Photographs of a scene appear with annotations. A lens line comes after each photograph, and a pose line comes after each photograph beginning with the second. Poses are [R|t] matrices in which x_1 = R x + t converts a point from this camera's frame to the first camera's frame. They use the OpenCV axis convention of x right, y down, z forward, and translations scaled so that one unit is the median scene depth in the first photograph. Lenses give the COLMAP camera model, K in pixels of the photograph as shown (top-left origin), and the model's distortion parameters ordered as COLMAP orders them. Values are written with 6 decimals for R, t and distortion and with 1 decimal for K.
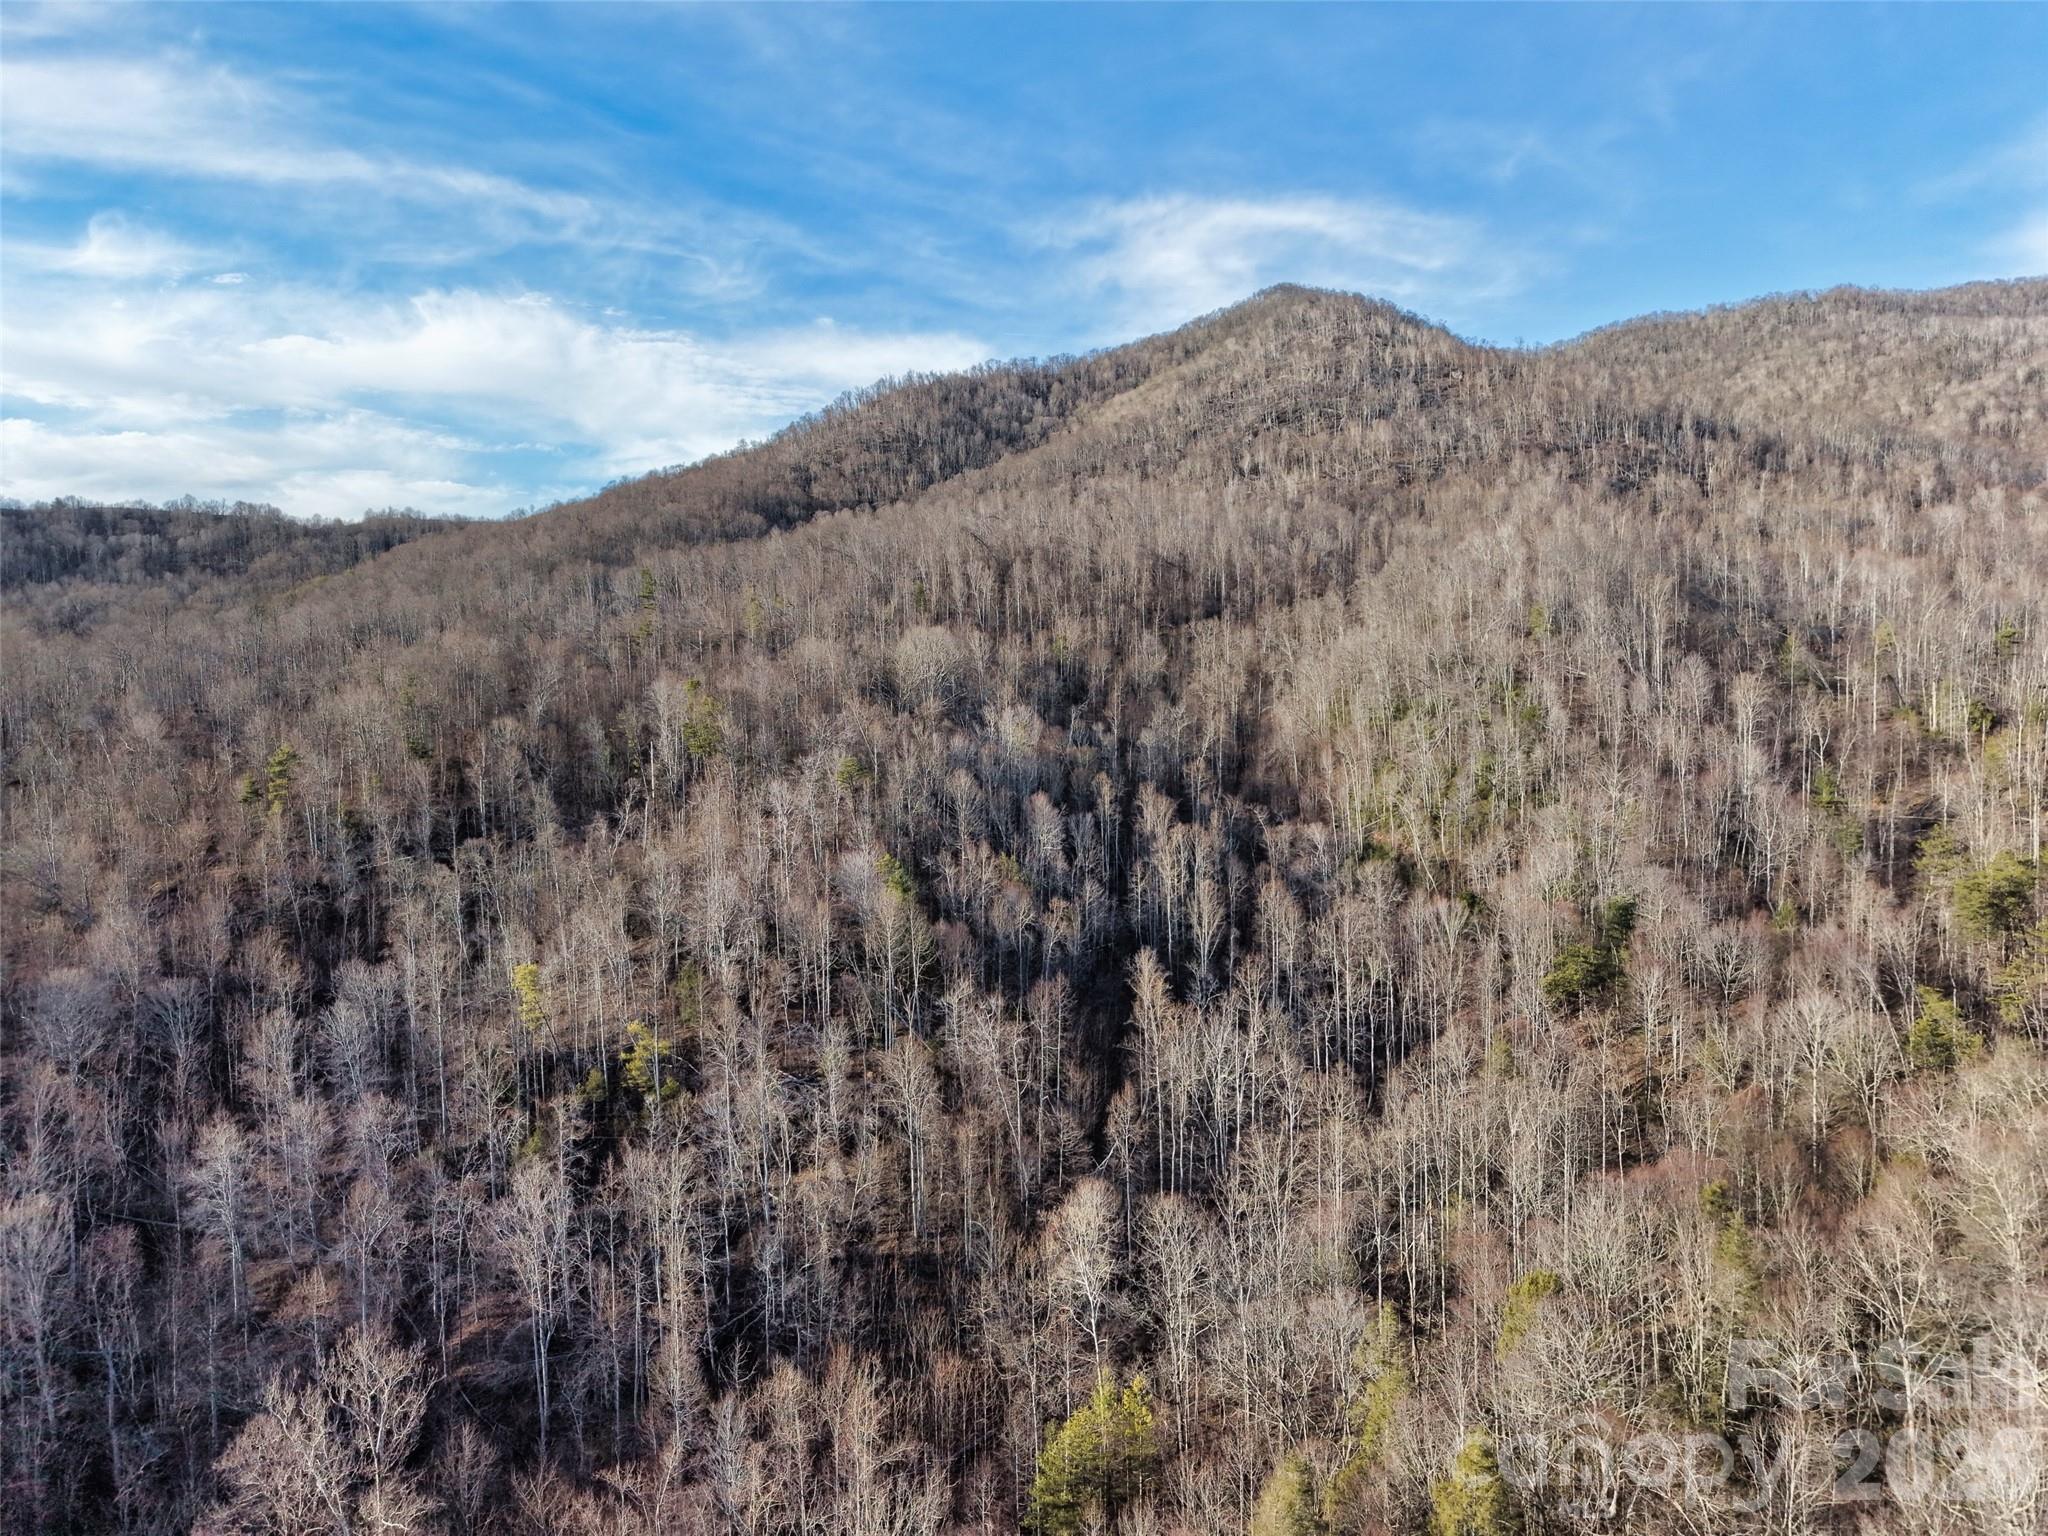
lens RADIAL K [[1362.6, 0, 1024.7], [0, 1362.6, 774.4], [0, 0, 1]] dist [0.030983, -0.029514]
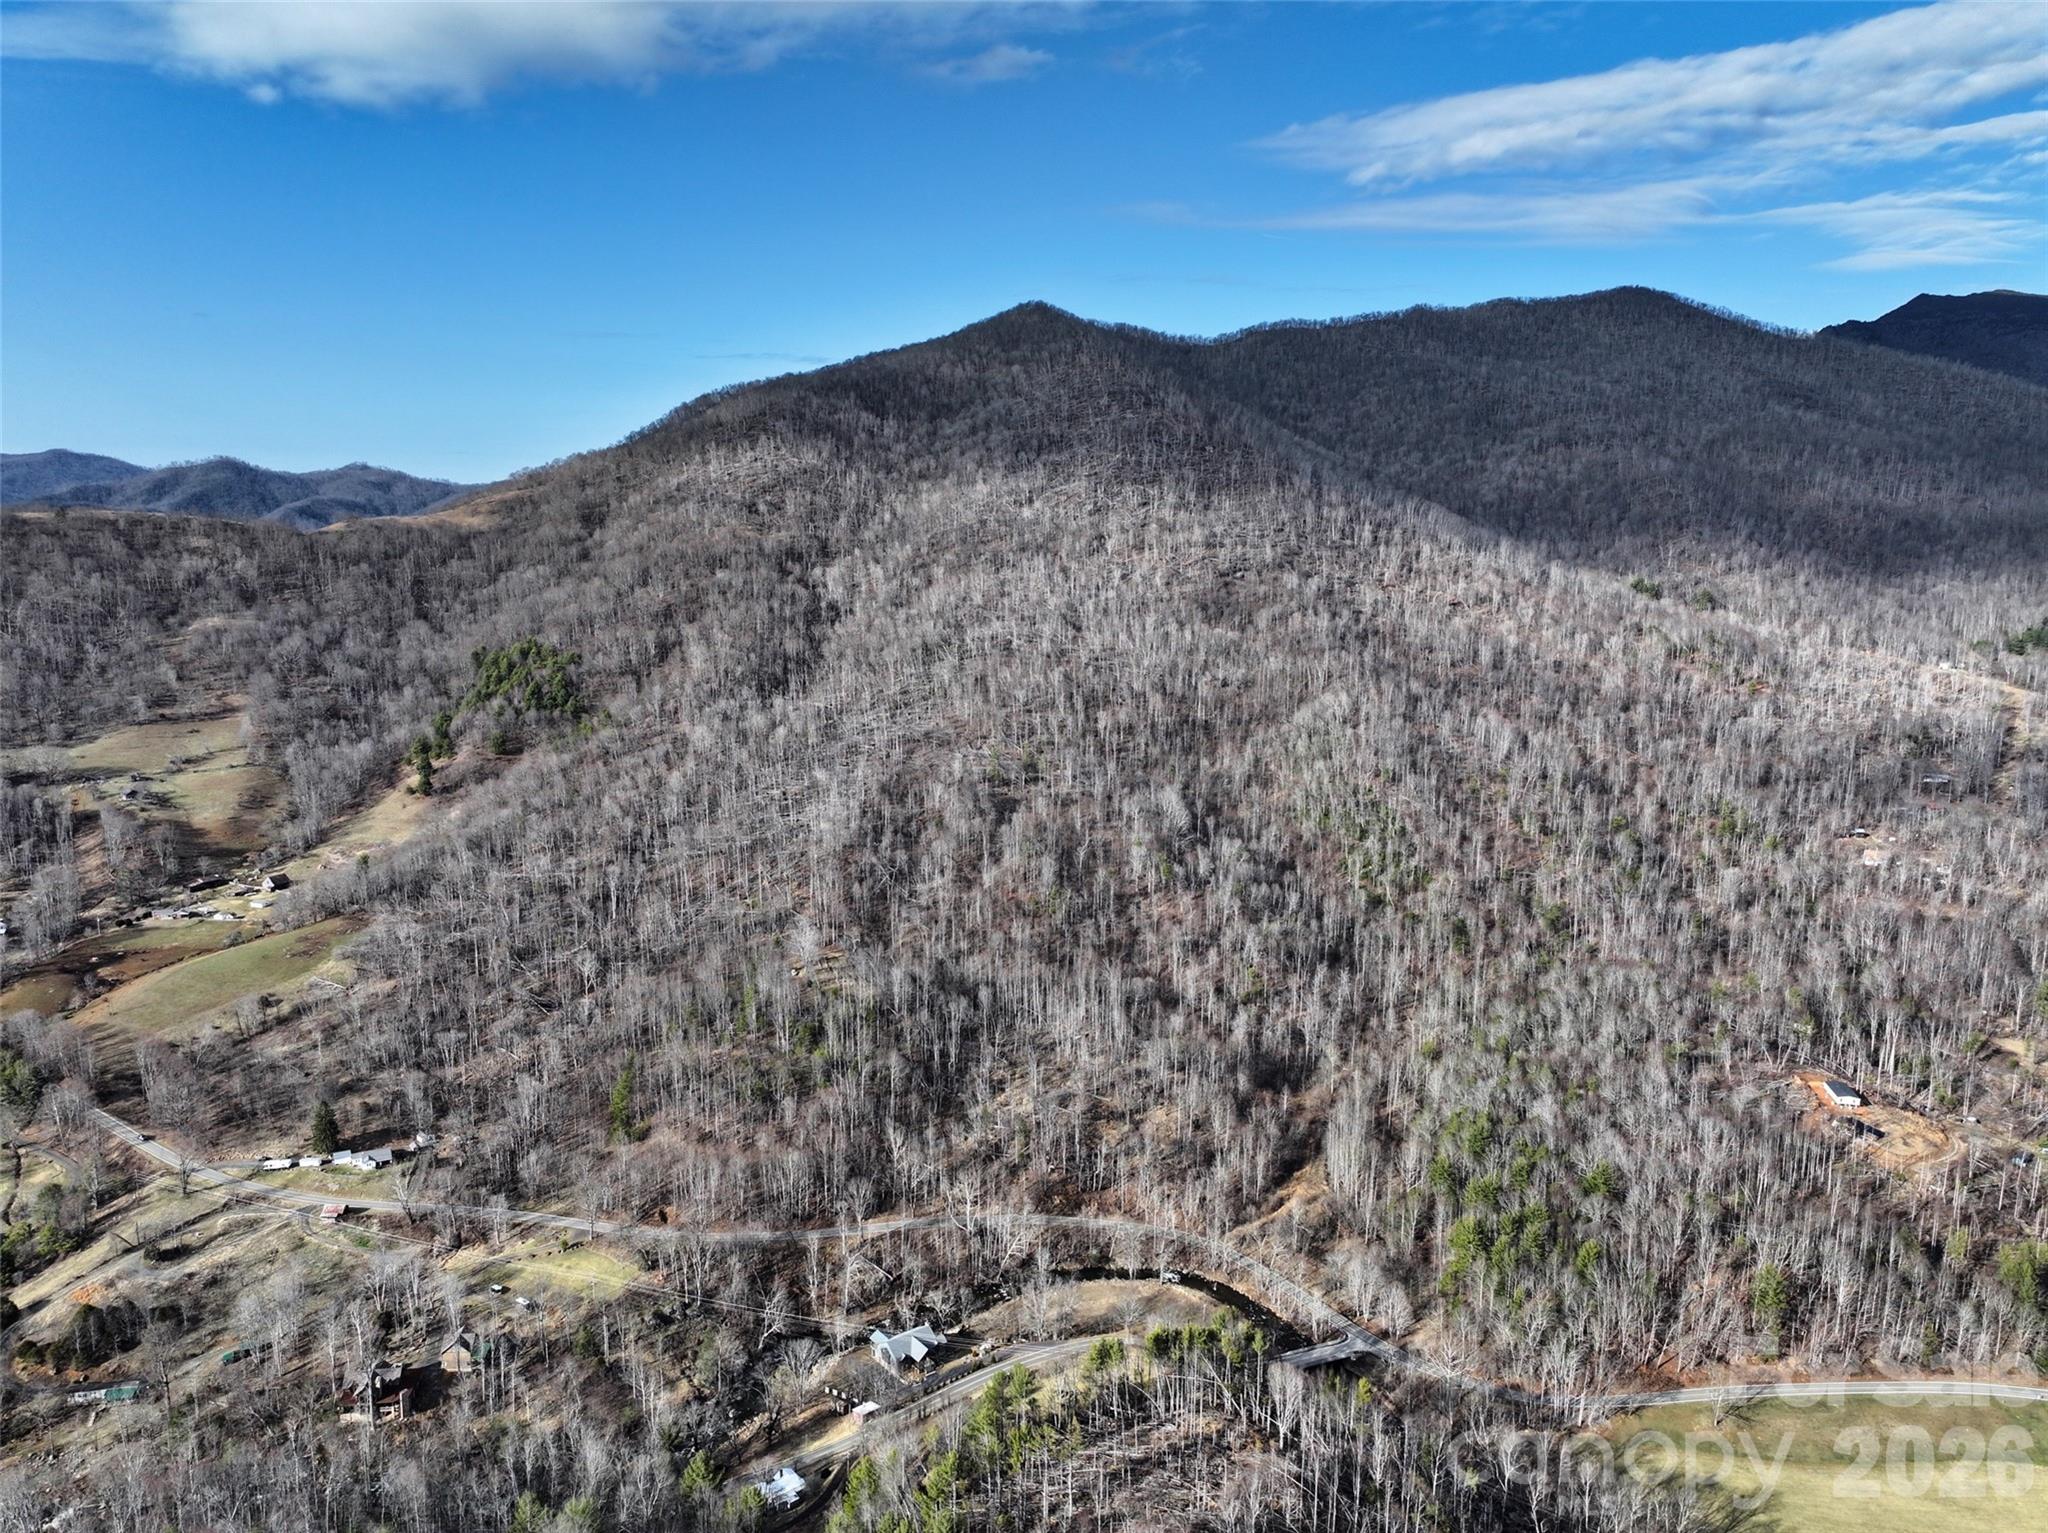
lens RADIAL K [[1444.4, 0, 1016.9], [0, 1444.4, 771.3], [0, 0, 1]] dist [0.002637, 0.010806]
pose [[0.953316, -0.040637, 0.299228, -1.667875], [0.001325, 0.991457, 0.130424, -0.734148], [-0.301972, -0.123939, 0.945226, -2.027508]]
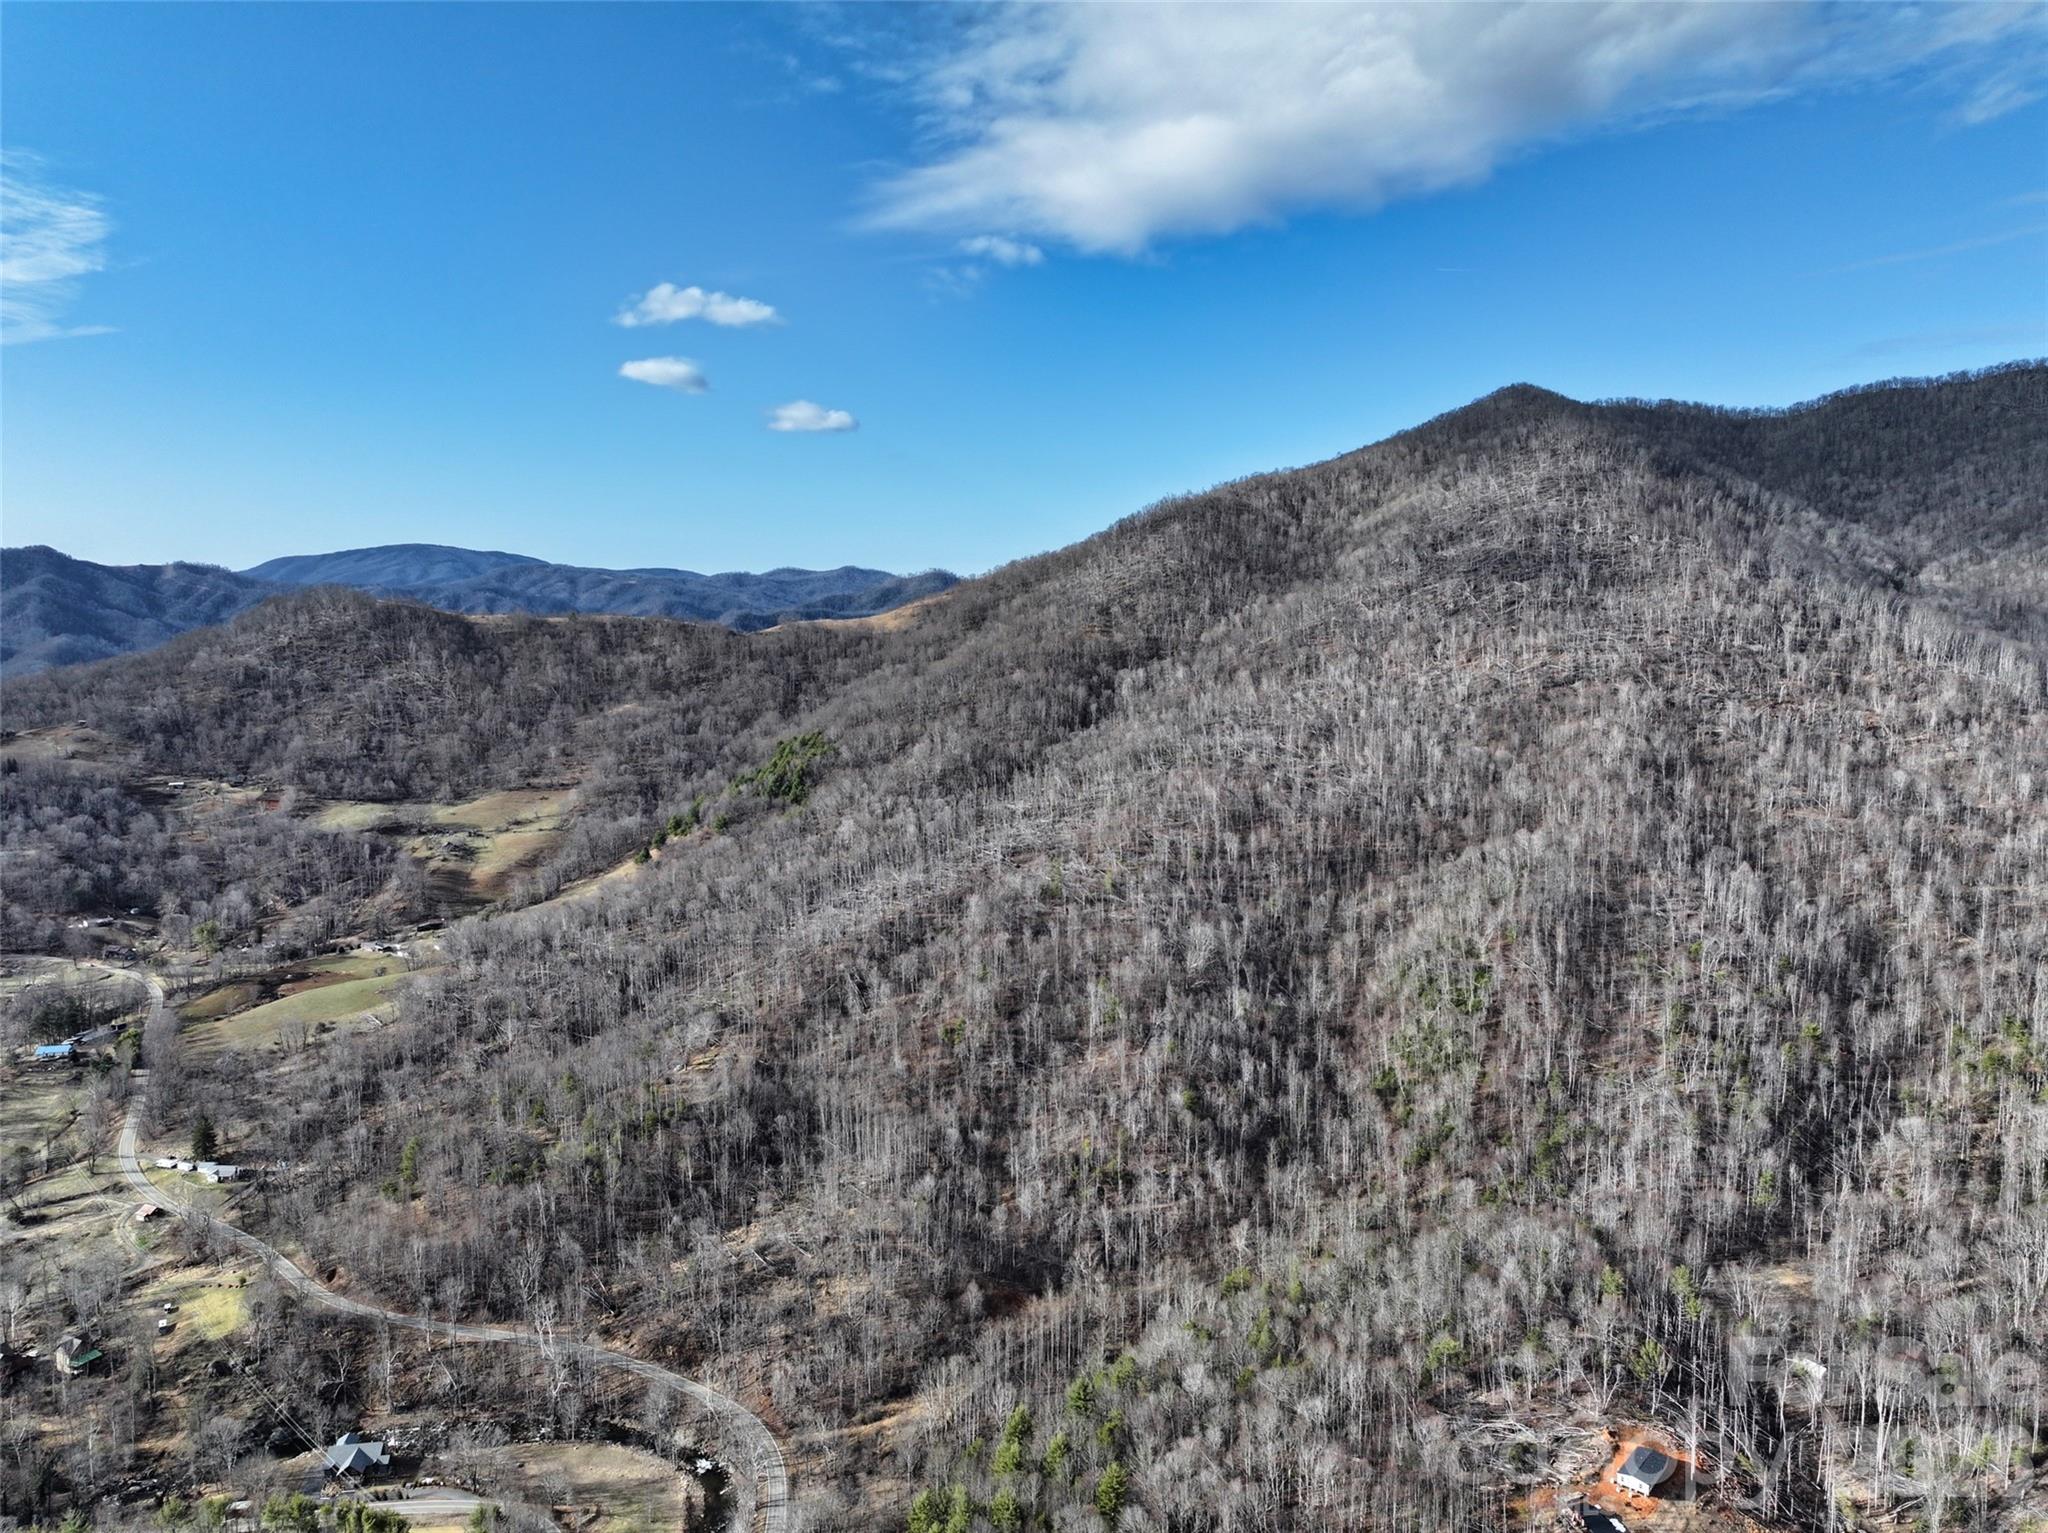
lens RADIAL K [[1444.4, 0, 1019.8], [0, 1444.4, 758.8], [0, 0, 1]] dist [0.002637, 0.010806]
pose [[0.982188, 0.027105, -0.185936, 0.093216], [-0.016909, 0.998276, 0.056203, -0.752121], [0.187138, -0.052057, 0.980953, -1.880214]]
